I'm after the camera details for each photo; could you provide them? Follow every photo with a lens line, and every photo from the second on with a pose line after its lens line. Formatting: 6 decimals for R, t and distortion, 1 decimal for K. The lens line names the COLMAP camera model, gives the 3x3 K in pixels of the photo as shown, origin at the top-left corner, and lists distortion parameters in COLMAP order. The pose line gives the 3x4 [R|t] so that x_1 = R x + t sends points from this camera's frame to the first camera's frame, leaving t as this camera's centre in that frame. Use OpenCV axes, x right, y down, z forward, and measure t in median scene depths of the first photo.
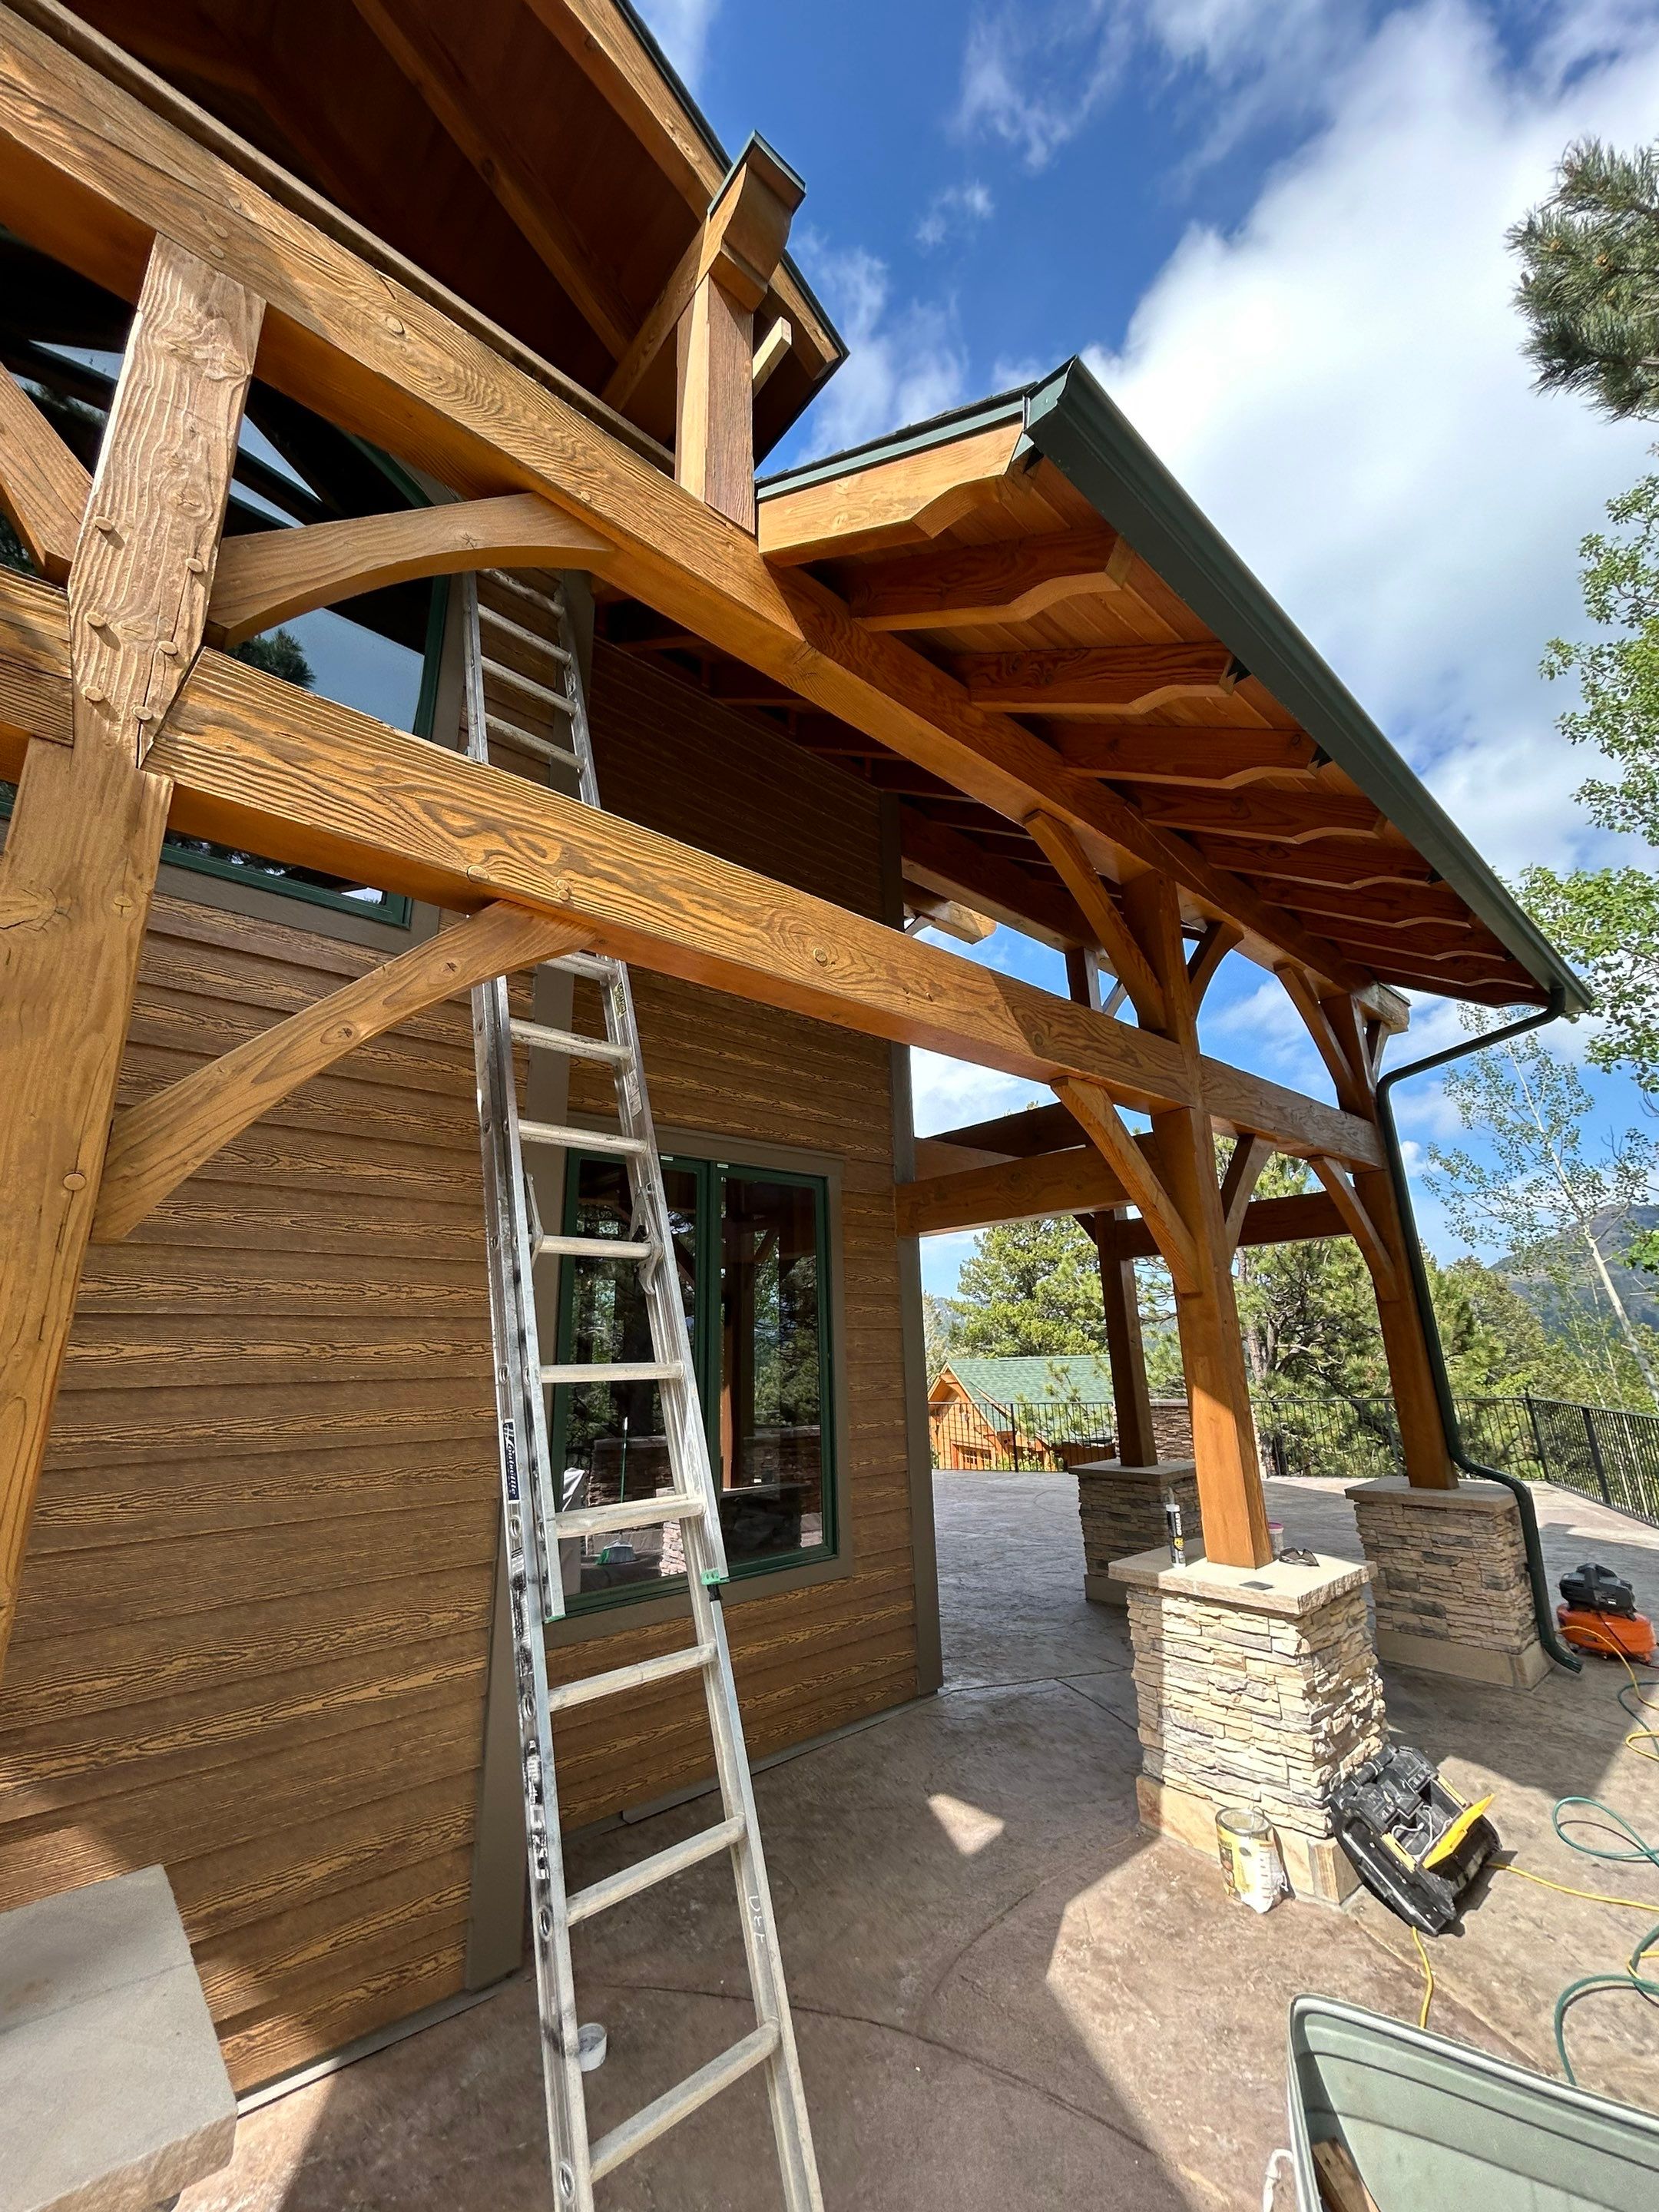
lens RADIAL K [[886.3, 0, 832.7], [0, 886.3, 1105.6], [0, 0, 1]] dist [-0.000572, -0.000124]
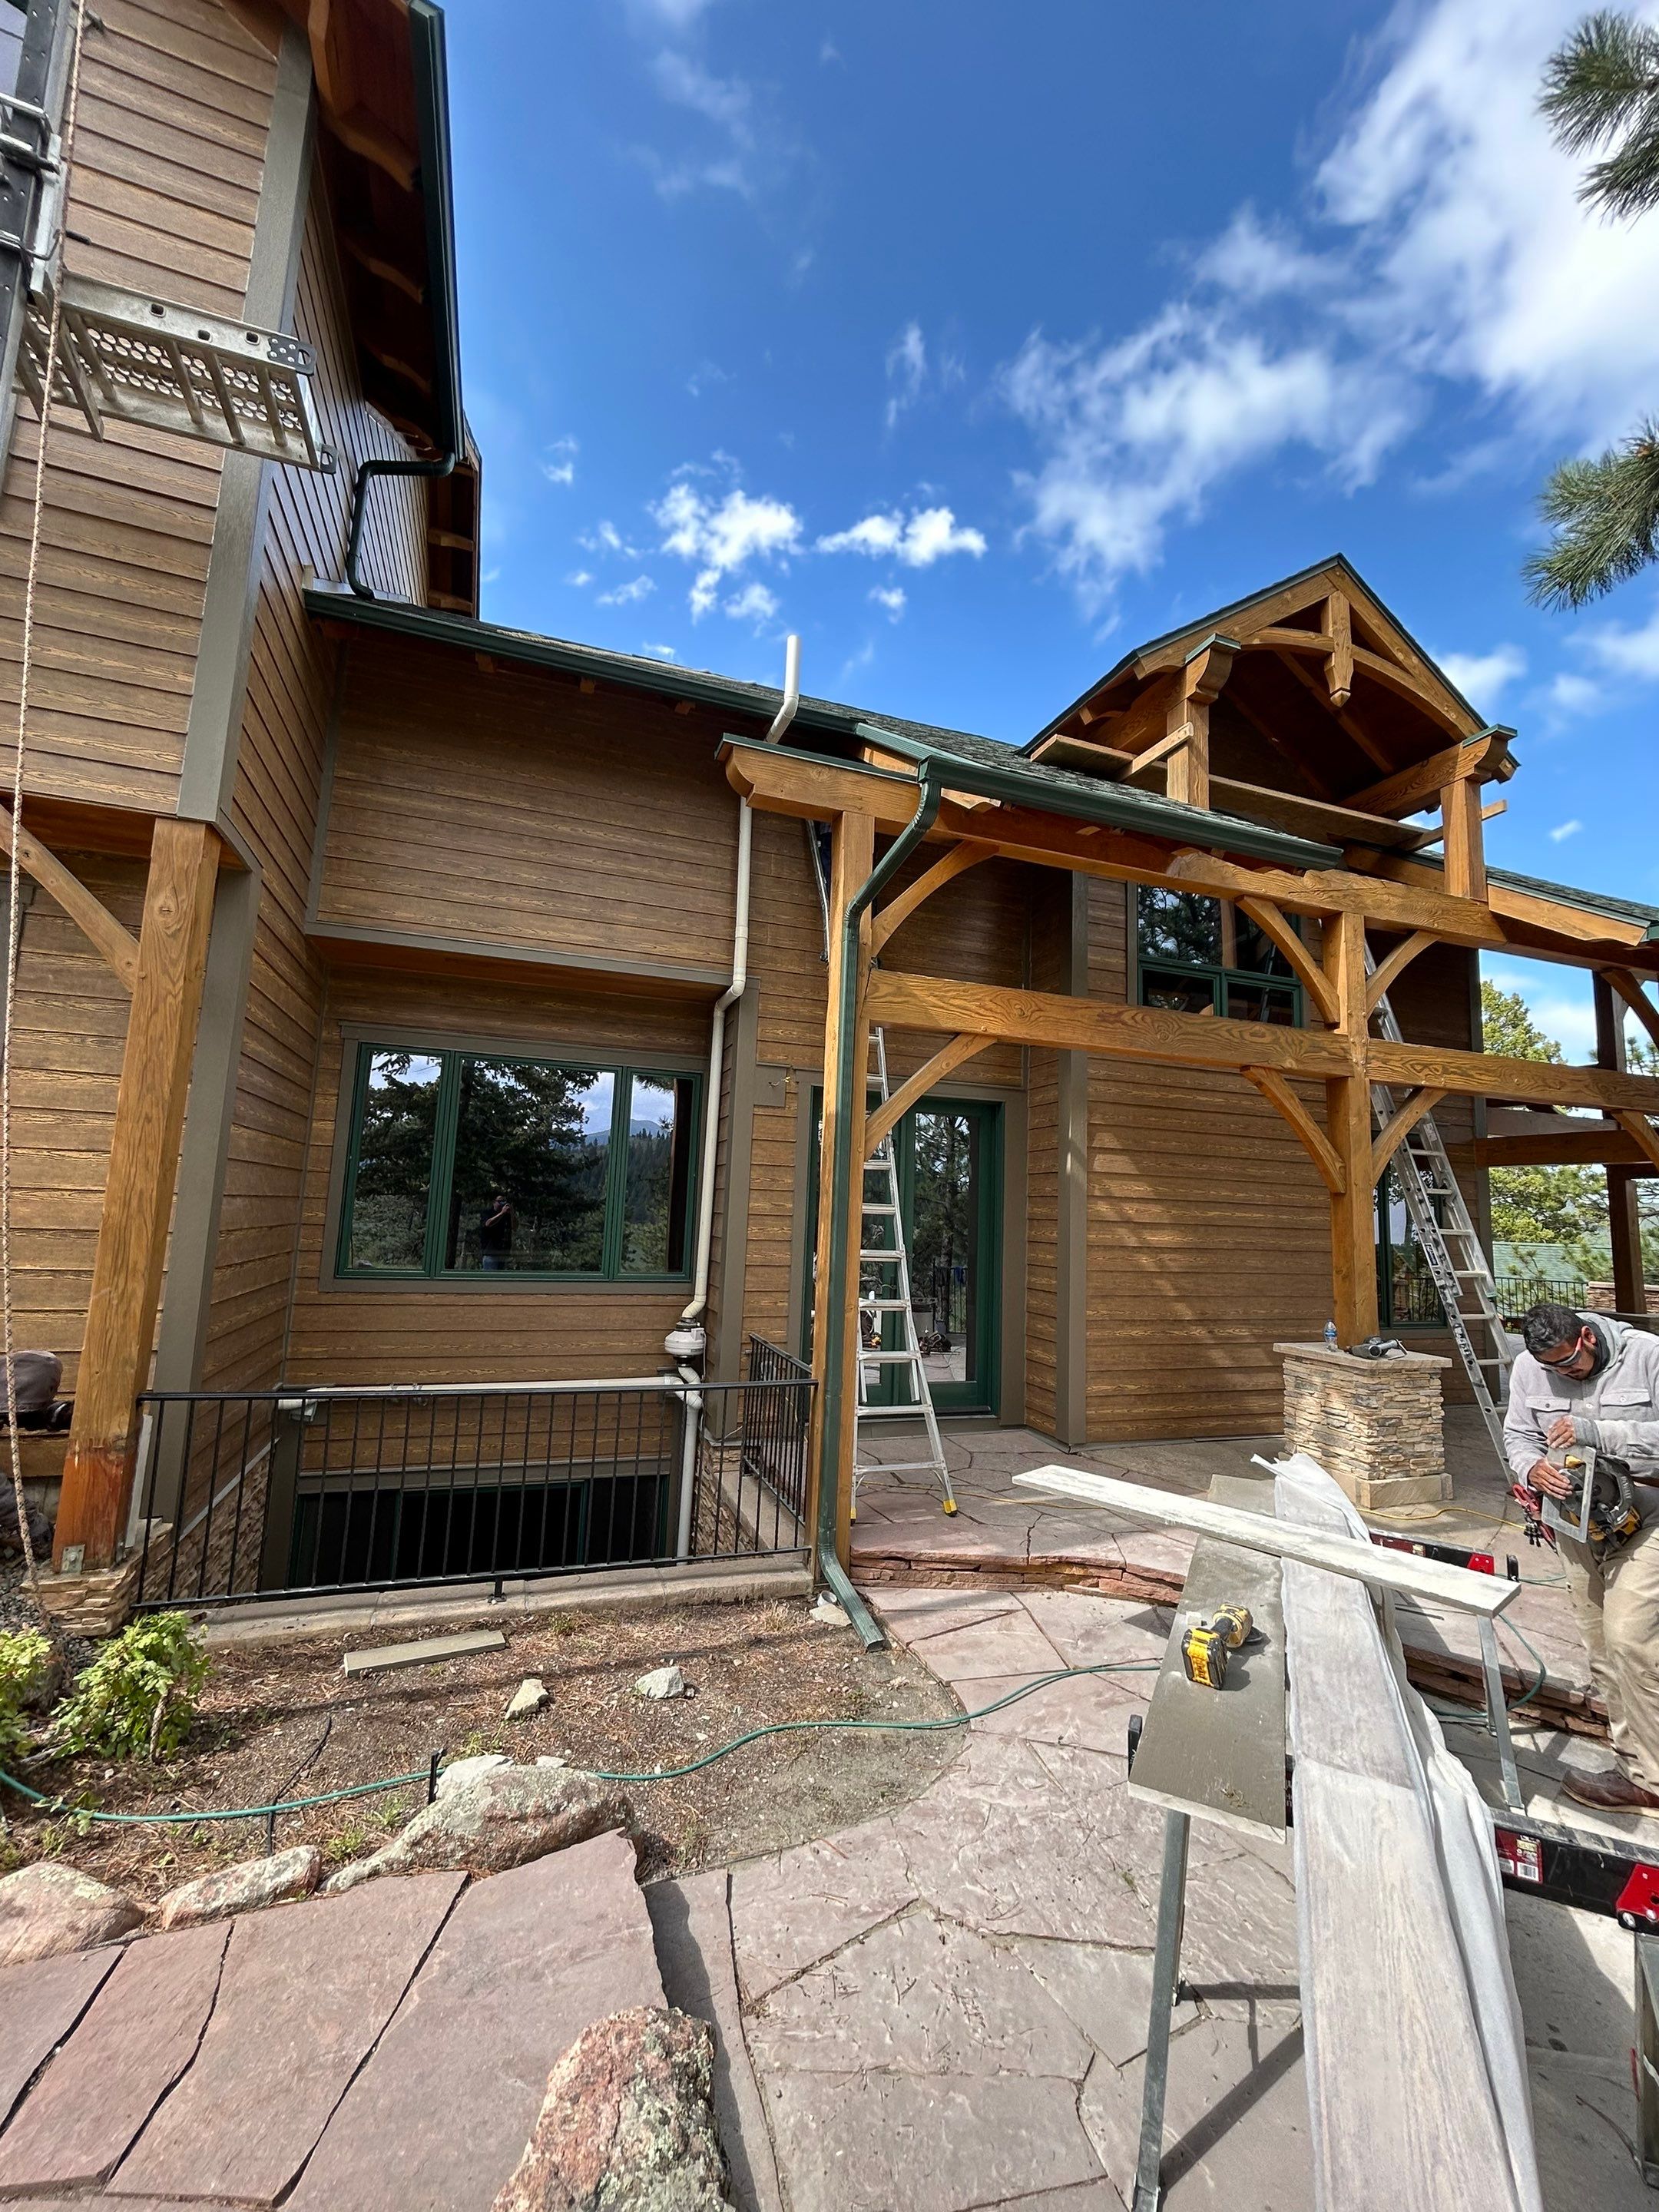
lens RADIAL K [[886.3, 0, 832.7], [0, 886.3, 1105.6], [0, 0, 1]] dist [-0.000572, -0.000124]
pose [[0.927309, 0.018911, -0.373818, -0.775195], [0.038676, 0.988536, 0.145949, -0.478073], [0.372293, -0.149798, 0.915947, -1.834736]]
